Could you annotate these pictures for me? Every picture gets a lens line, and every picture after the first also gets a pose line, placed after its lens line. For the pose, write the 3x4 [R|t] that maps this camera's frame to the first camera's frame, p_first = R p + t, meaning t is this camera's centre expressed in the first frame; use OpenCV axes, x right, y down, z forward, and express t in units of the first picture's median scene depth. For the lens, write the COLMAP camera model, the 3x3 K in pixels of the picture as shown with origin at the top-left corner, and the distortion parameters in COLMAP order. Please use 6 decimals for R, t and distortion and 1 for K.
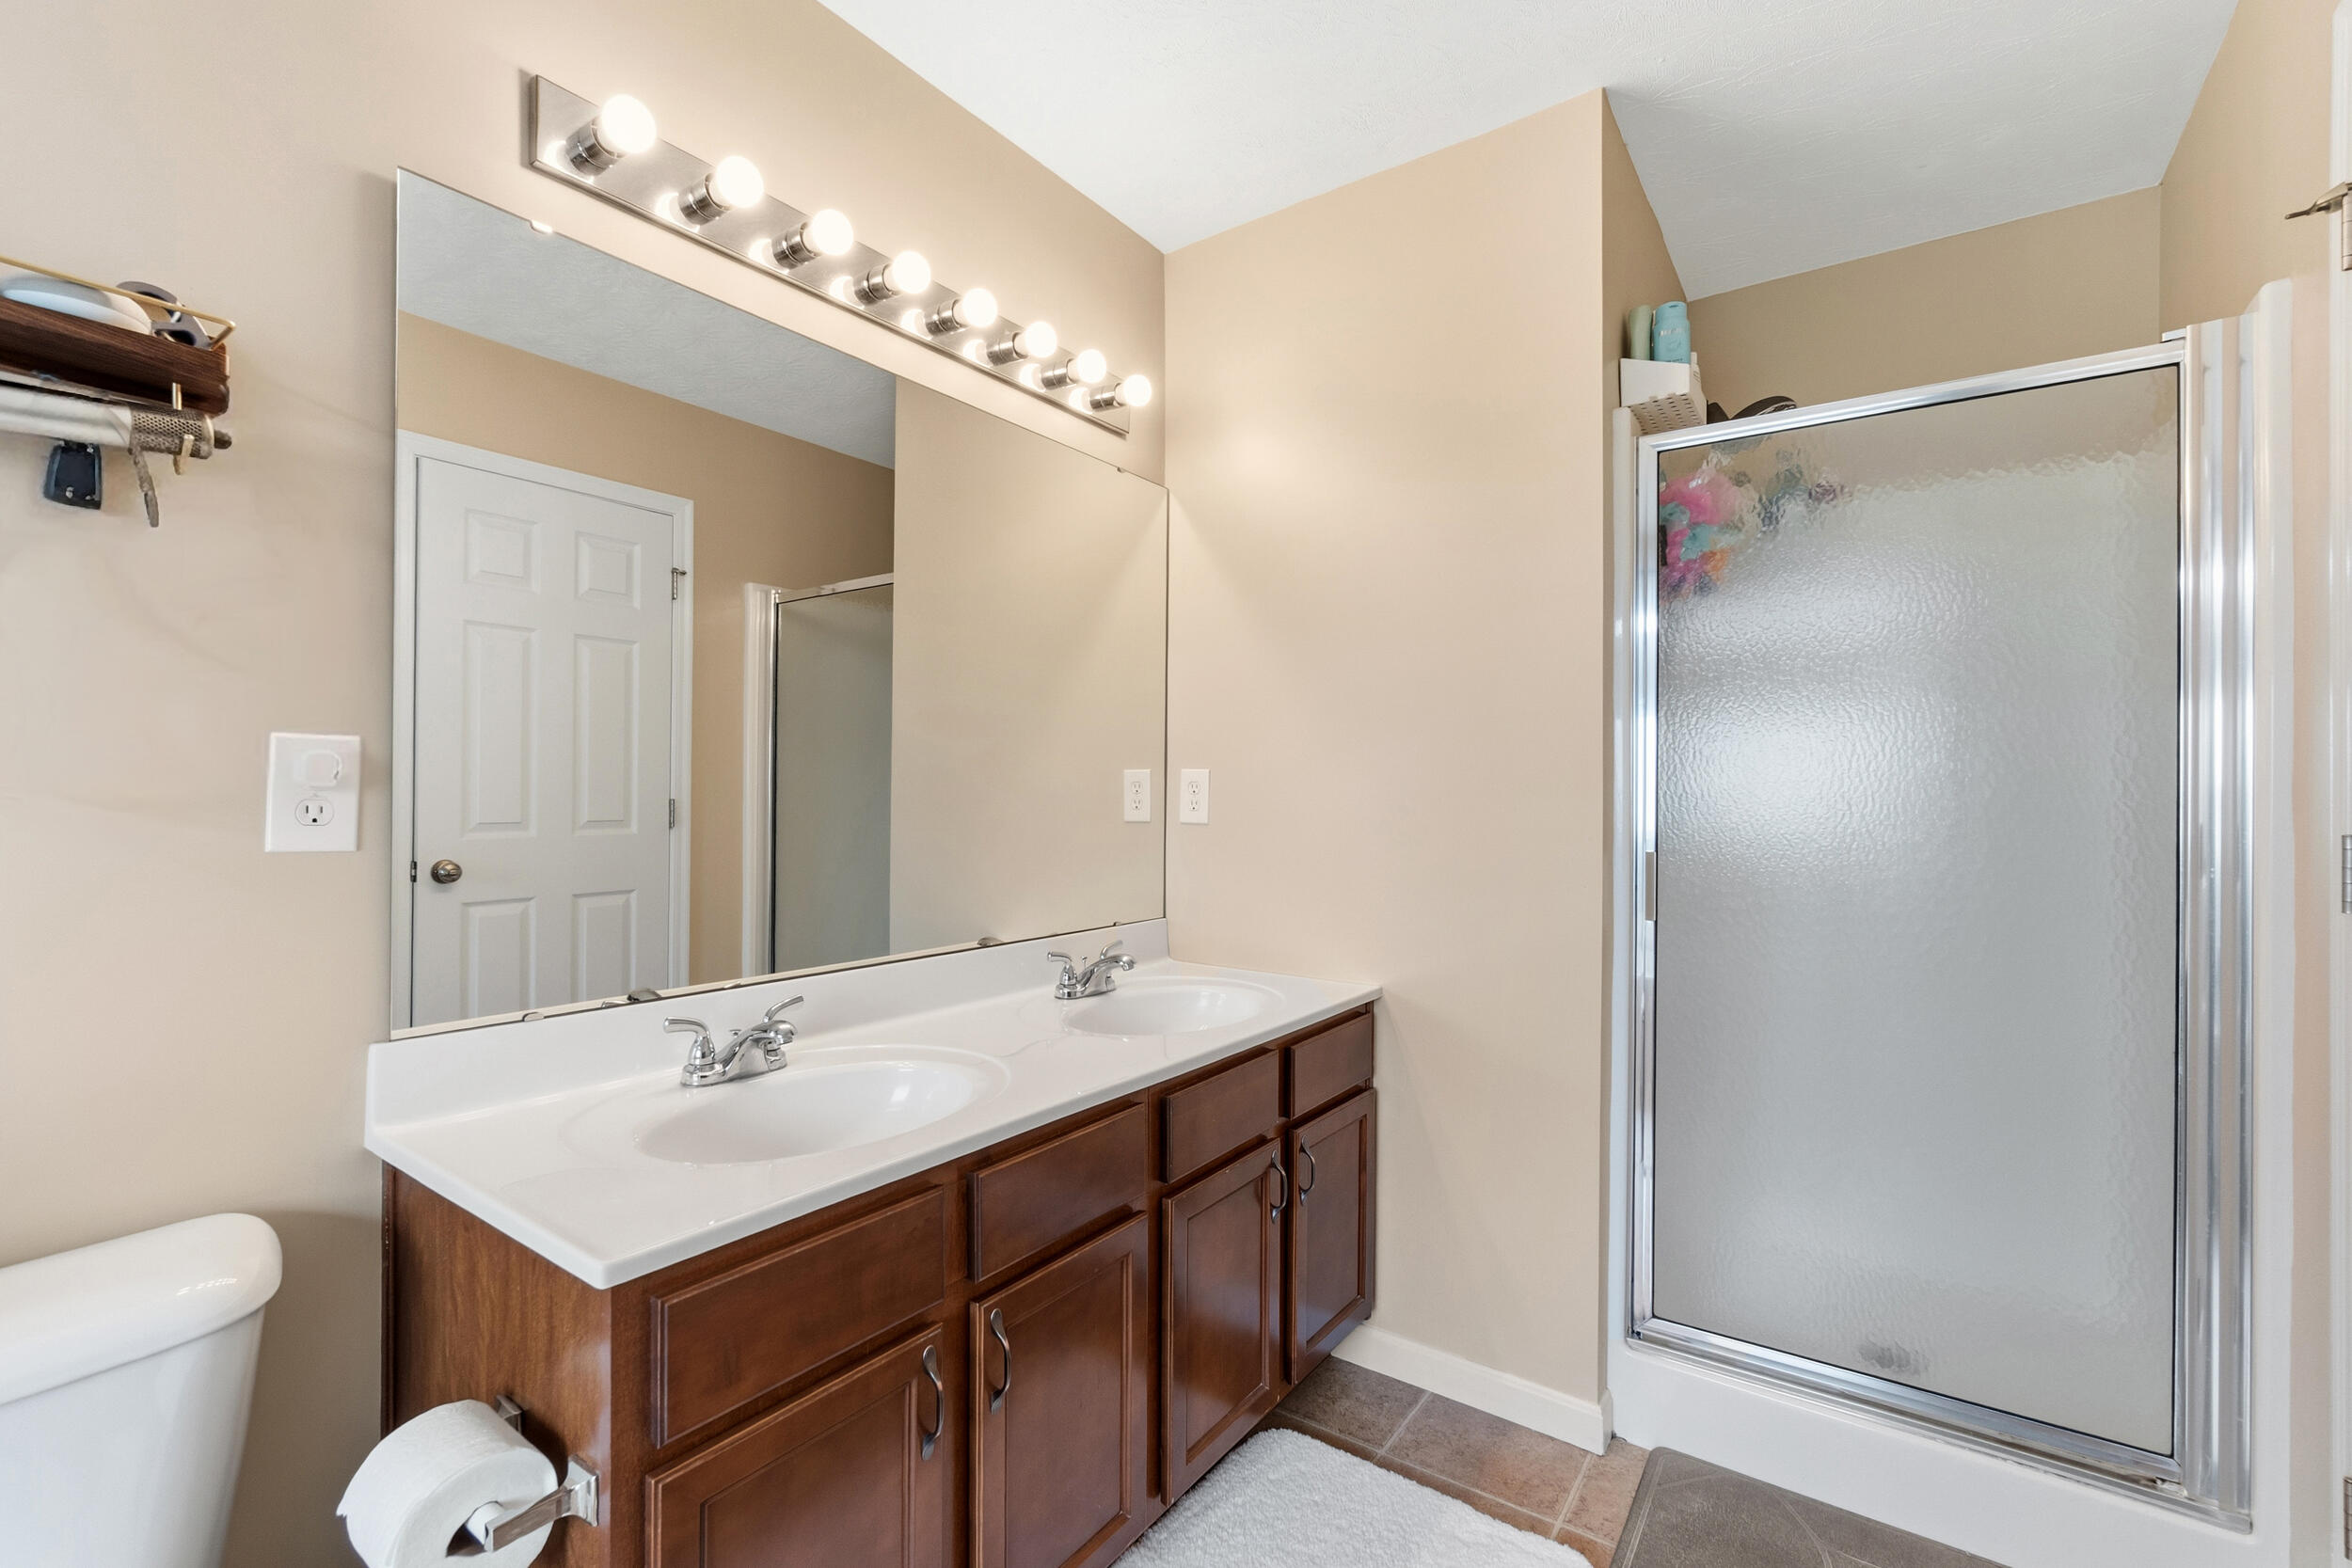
lens RADIAL K [[1022.0, 0, 1178.9], [0, 1022.0, 788.0], [0, 0, 1]] dist [-0.001088, -0.000084]
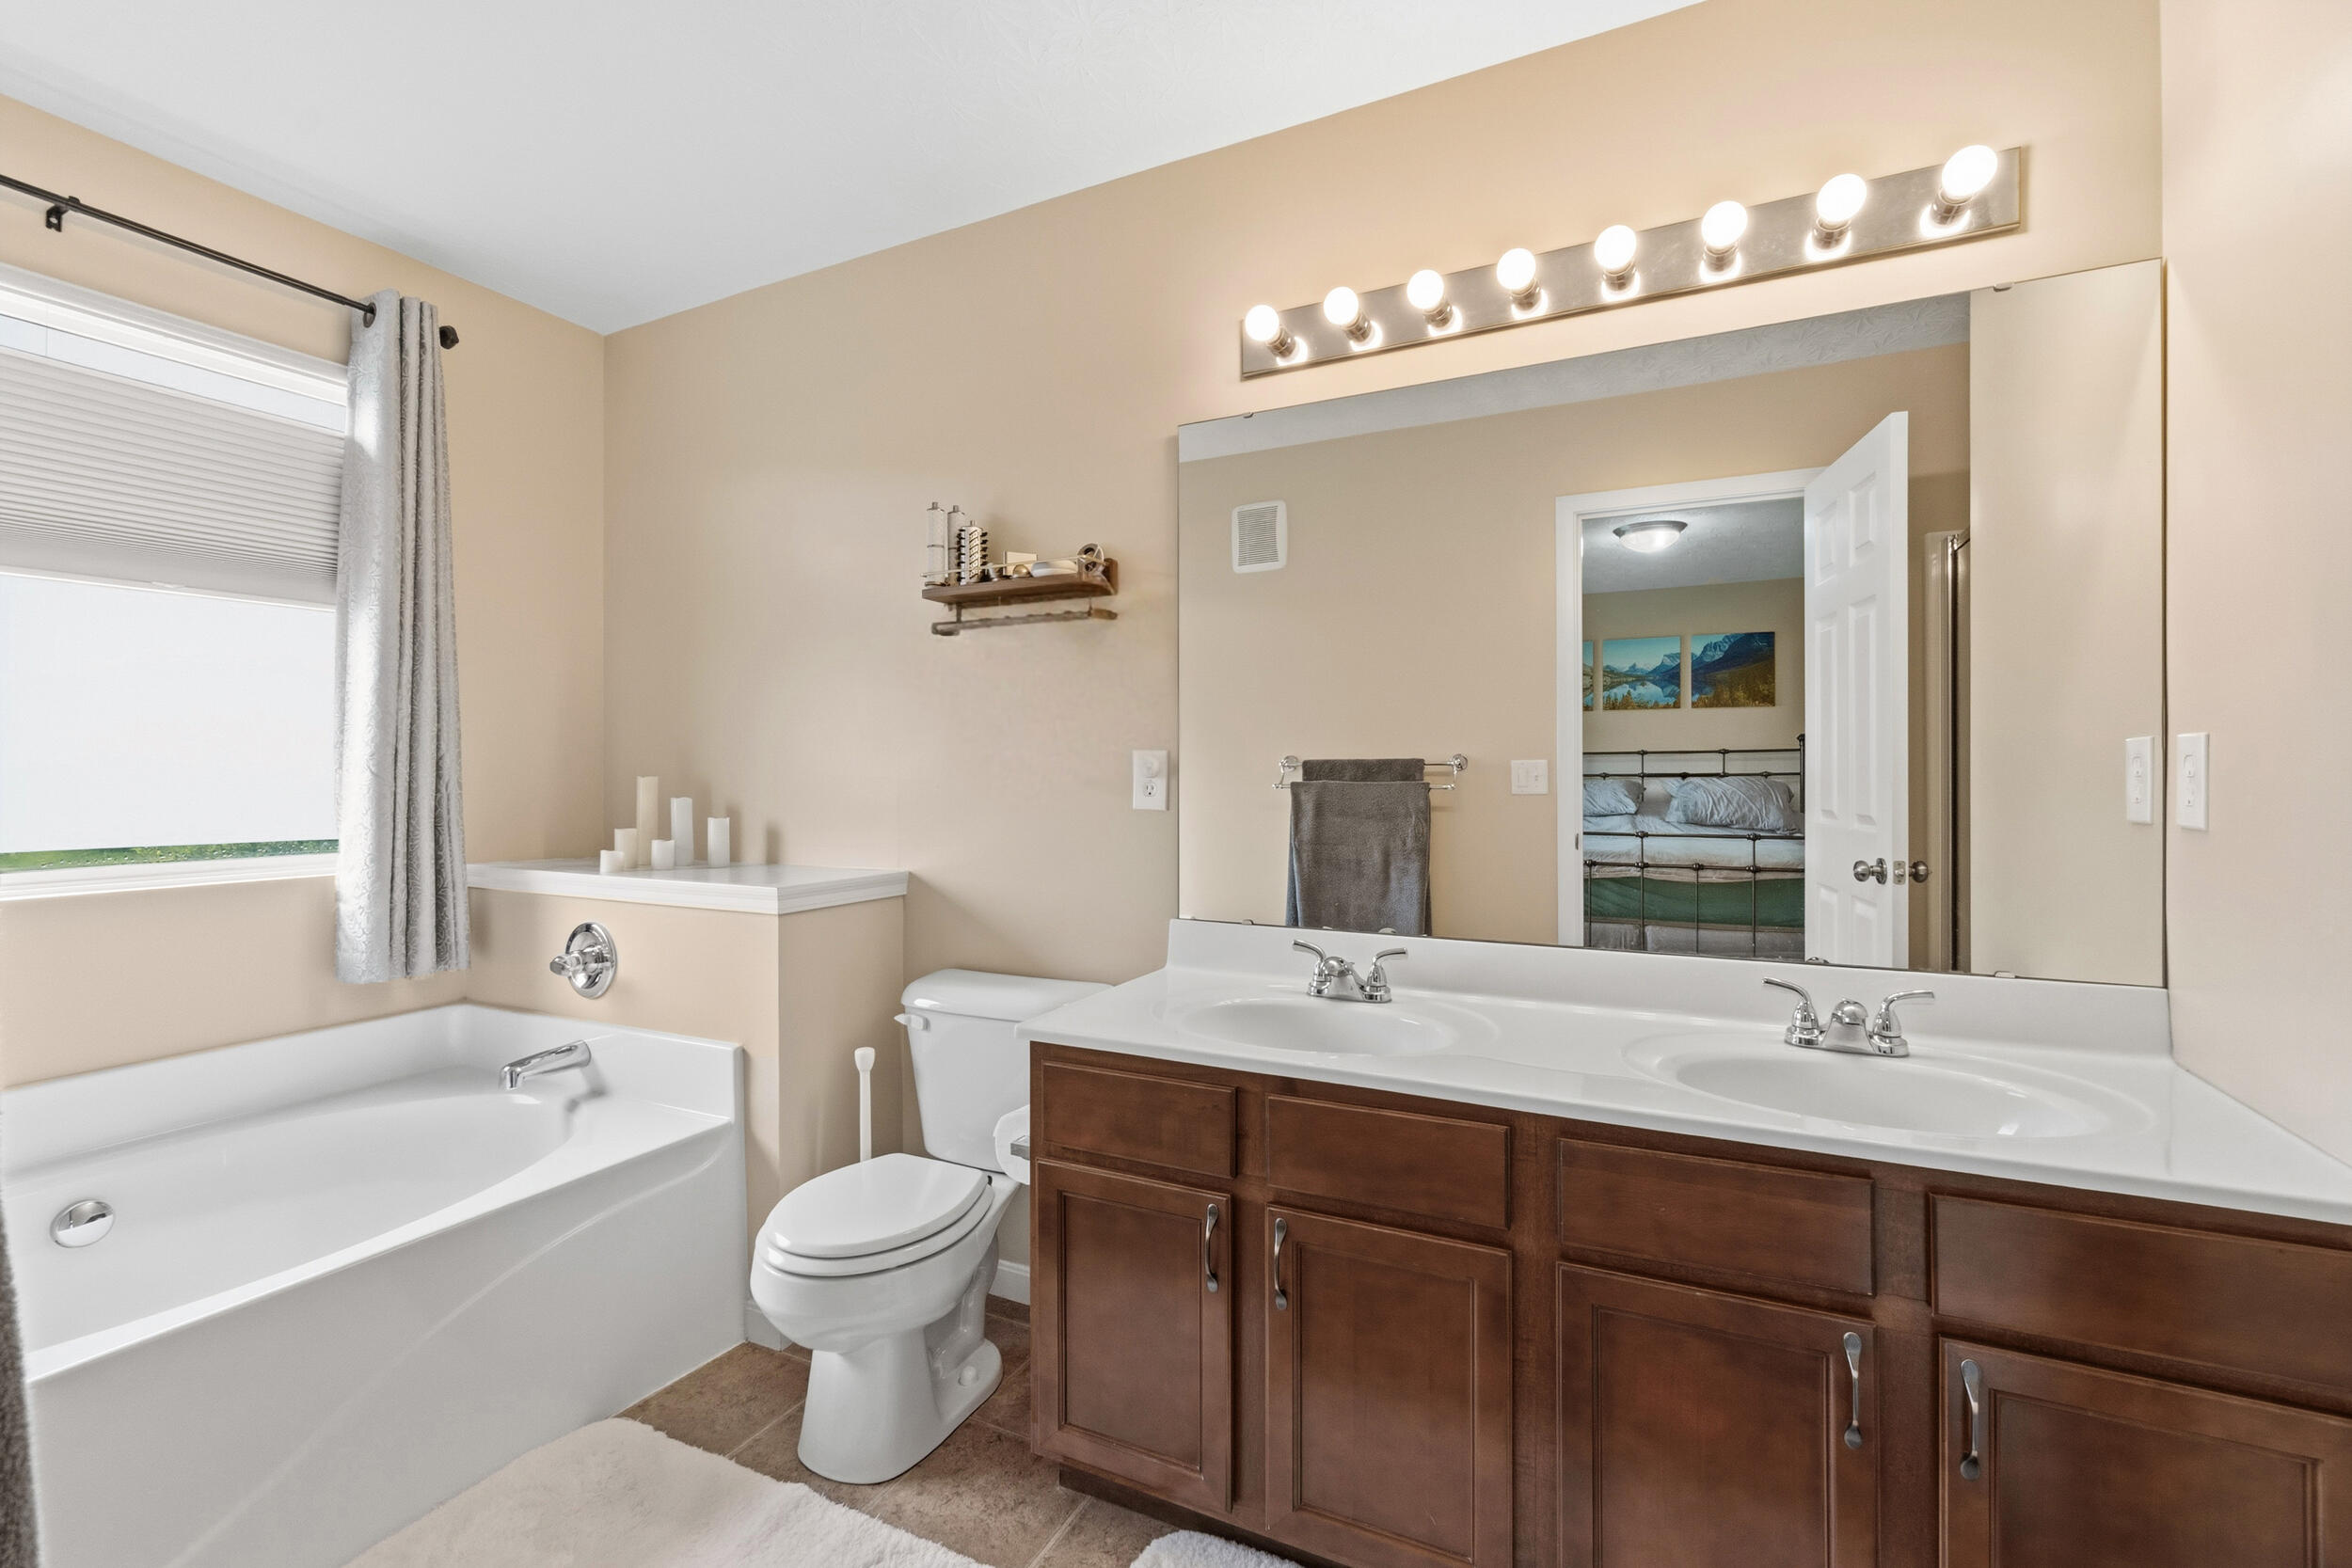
lens RADIAL K [[1022.0, 0, 1181.8], [0, 1022.0, 773.5], [0, 0, 1]] dist [-0.001088, -0.000084]
pose [[0.160889, -0.012790, -0.986890, 1.011766], [0.001778, 0.999918, -0.012669, 0.019133], [0.986971, 0.000284, 0.160899, 0.741422]]
